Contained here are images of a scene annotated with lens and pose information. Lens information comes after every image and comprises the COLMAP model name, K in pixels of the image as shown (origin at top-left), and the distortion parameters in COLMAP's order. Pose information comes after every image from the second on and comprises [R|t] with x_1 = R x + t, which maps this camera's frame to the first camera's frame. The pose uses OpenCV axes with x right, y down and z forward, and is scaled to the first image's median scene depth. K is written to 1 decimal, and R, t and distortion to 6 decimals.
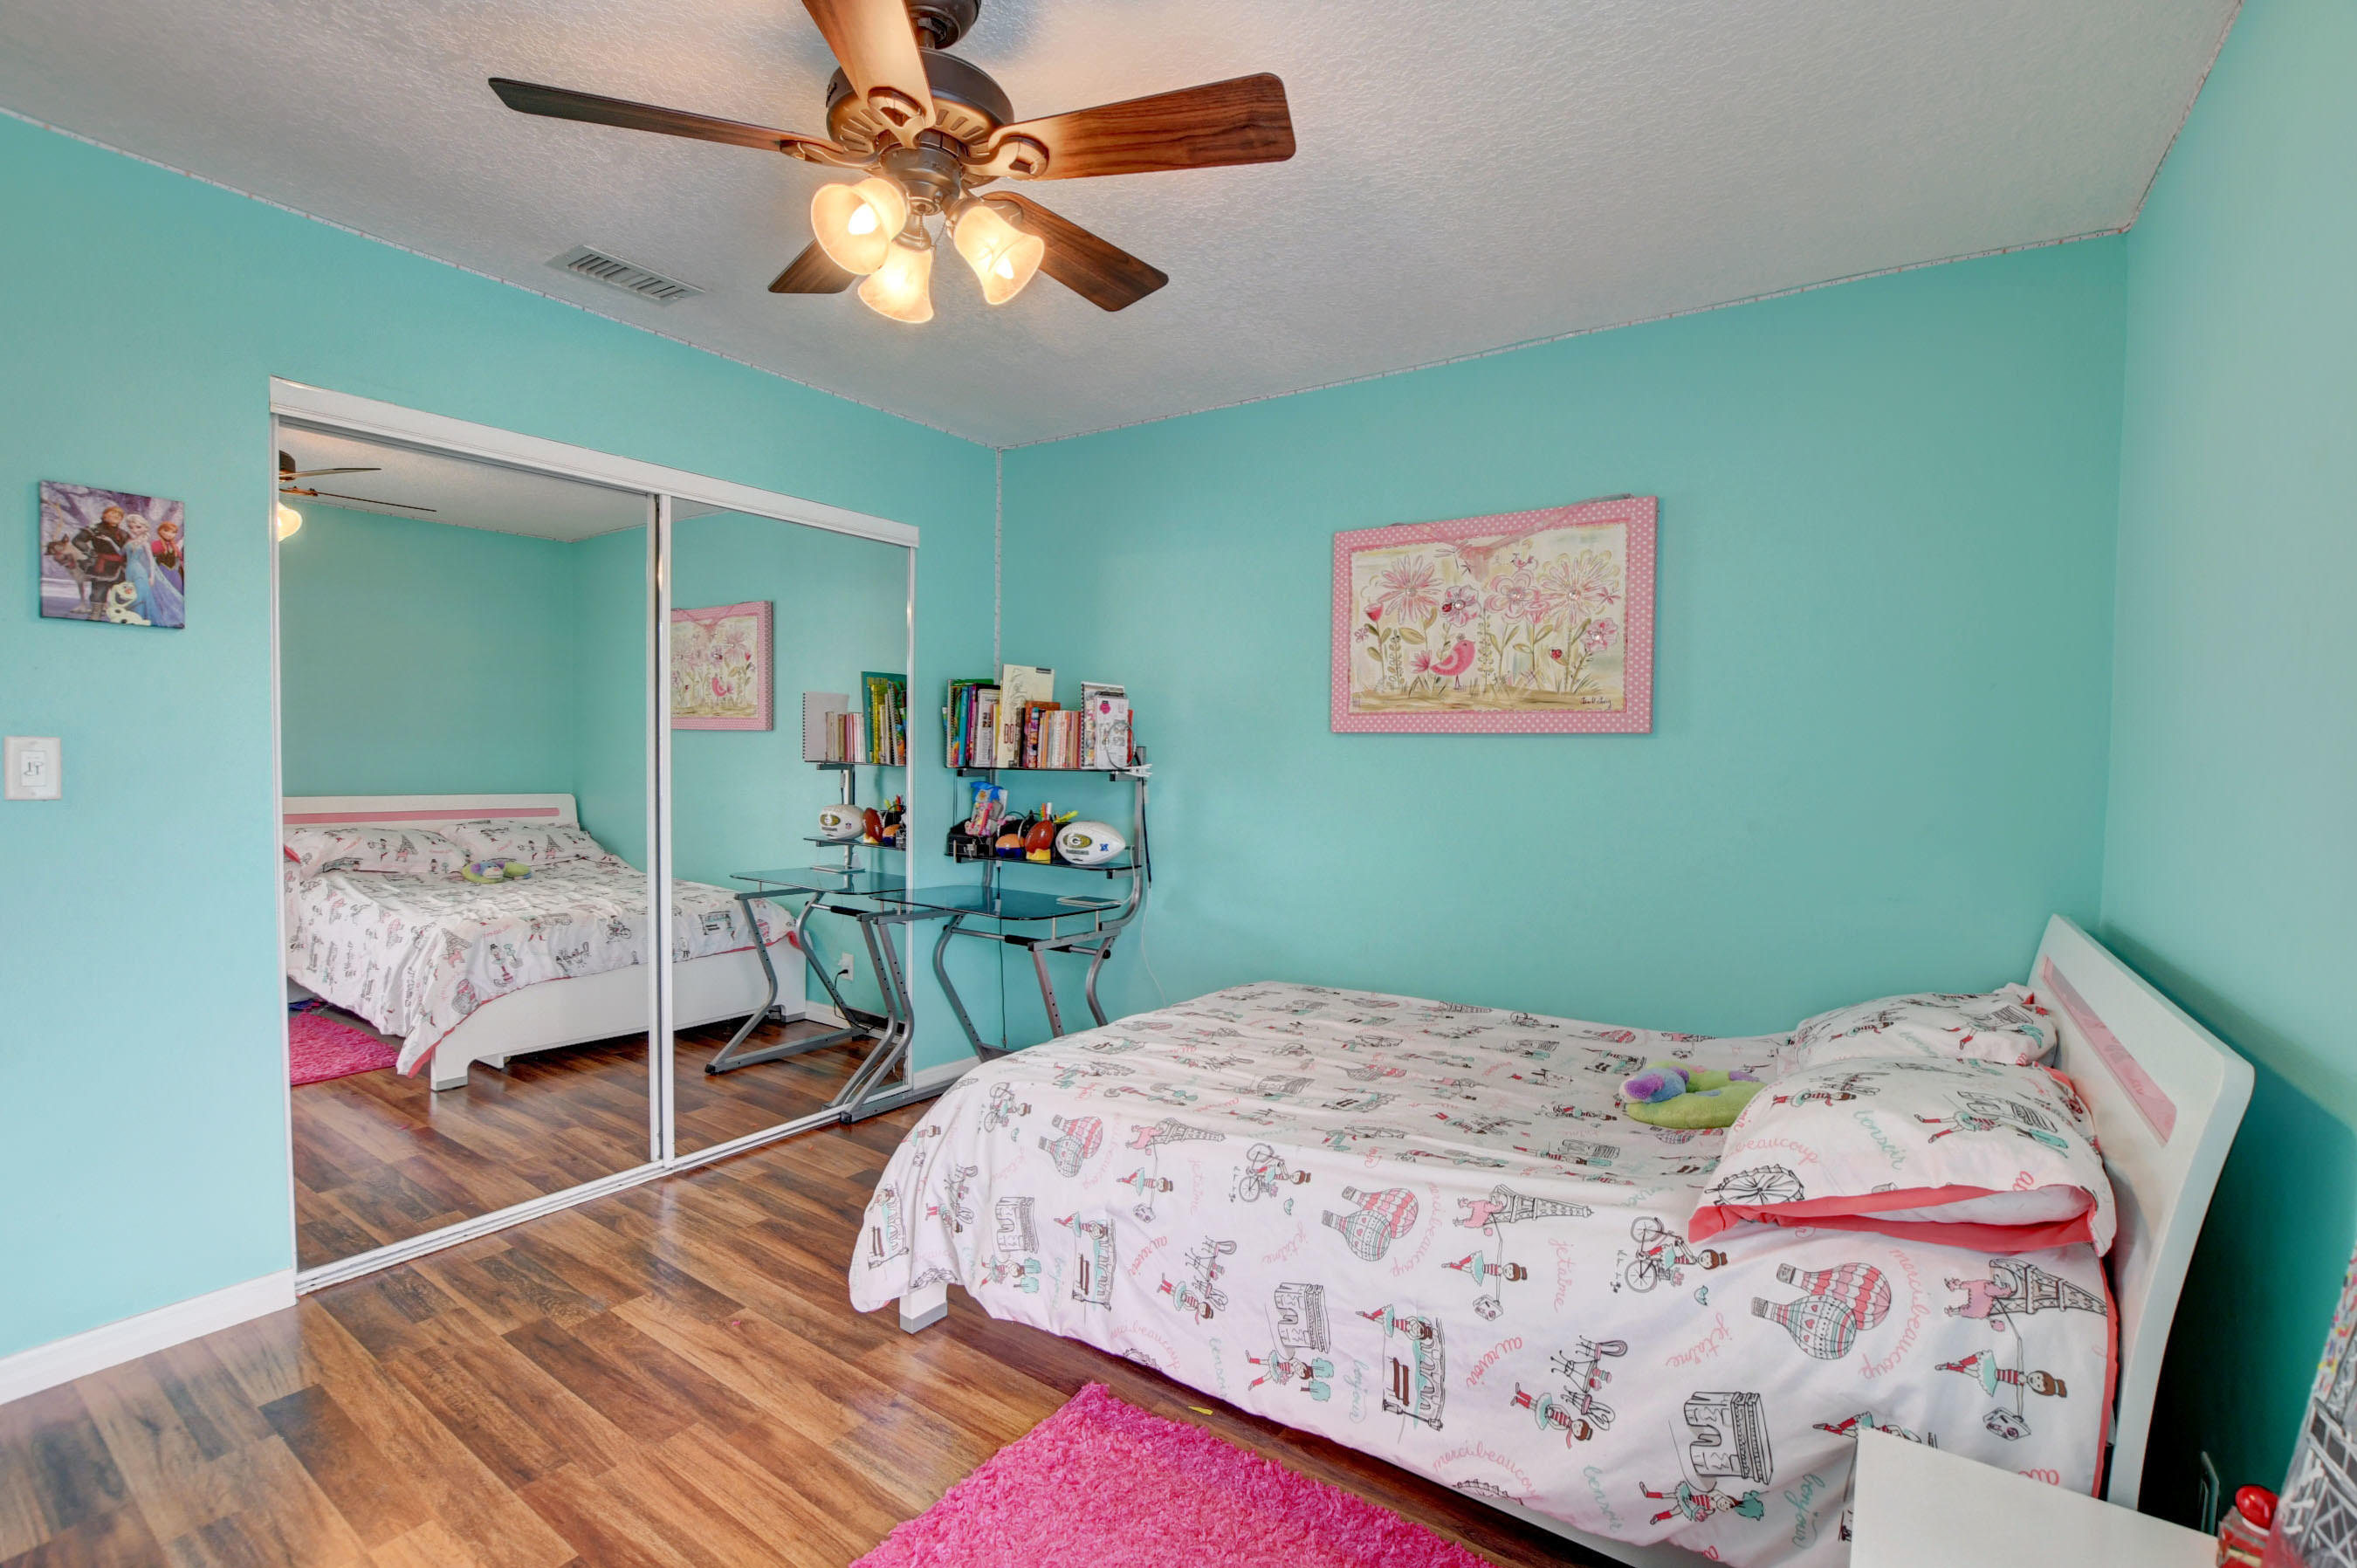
lens RADIAL K [[1036.1, 0, 1170.3], [0, 1036.1, 792.7], [0, 0, 1]] dist [-0.029051, 0.001432]
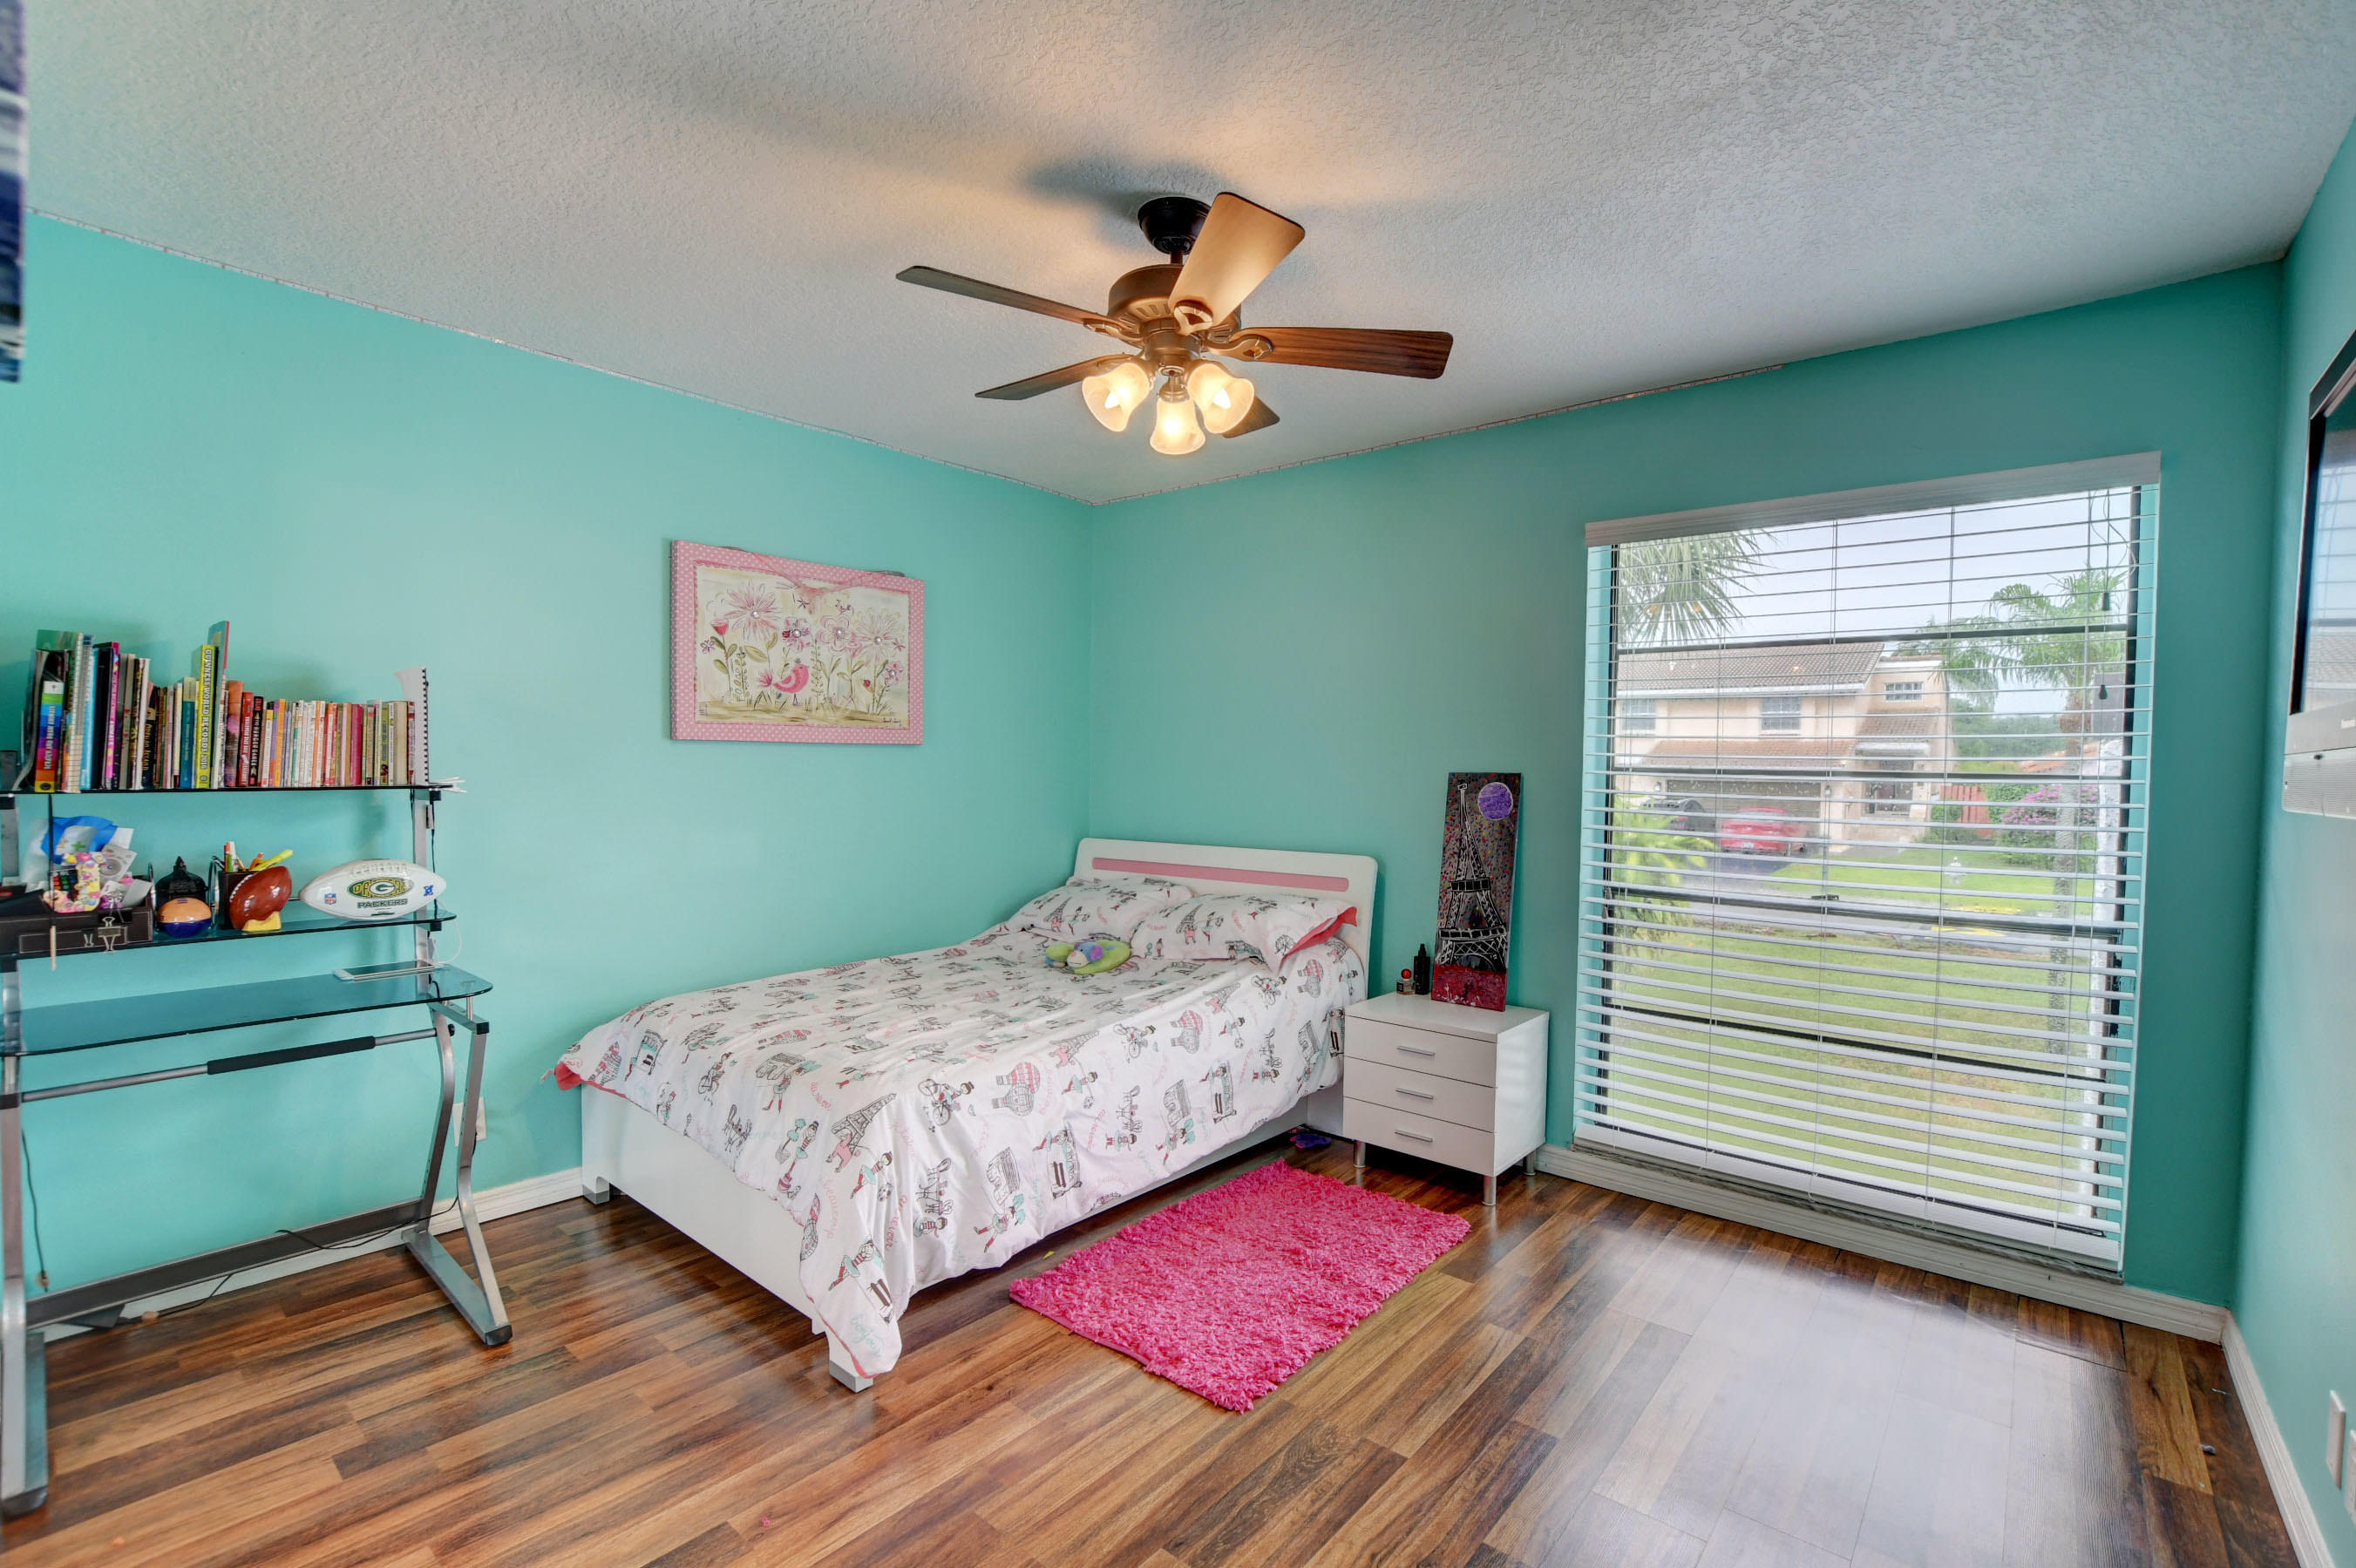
lens RADIAL K [[1035.6, 0, 1169.8], [0, 1035.6, 792.7], [0, 0, 1]] dist [-0.029051, 0.001432]
pose [[0.105017, -0.044485, 0.993475, -0.893468], [0.029026, 0.998711, 0.041651, -0.039259], [-0.994047, 0.024463, 0.106173, 0.480760]]
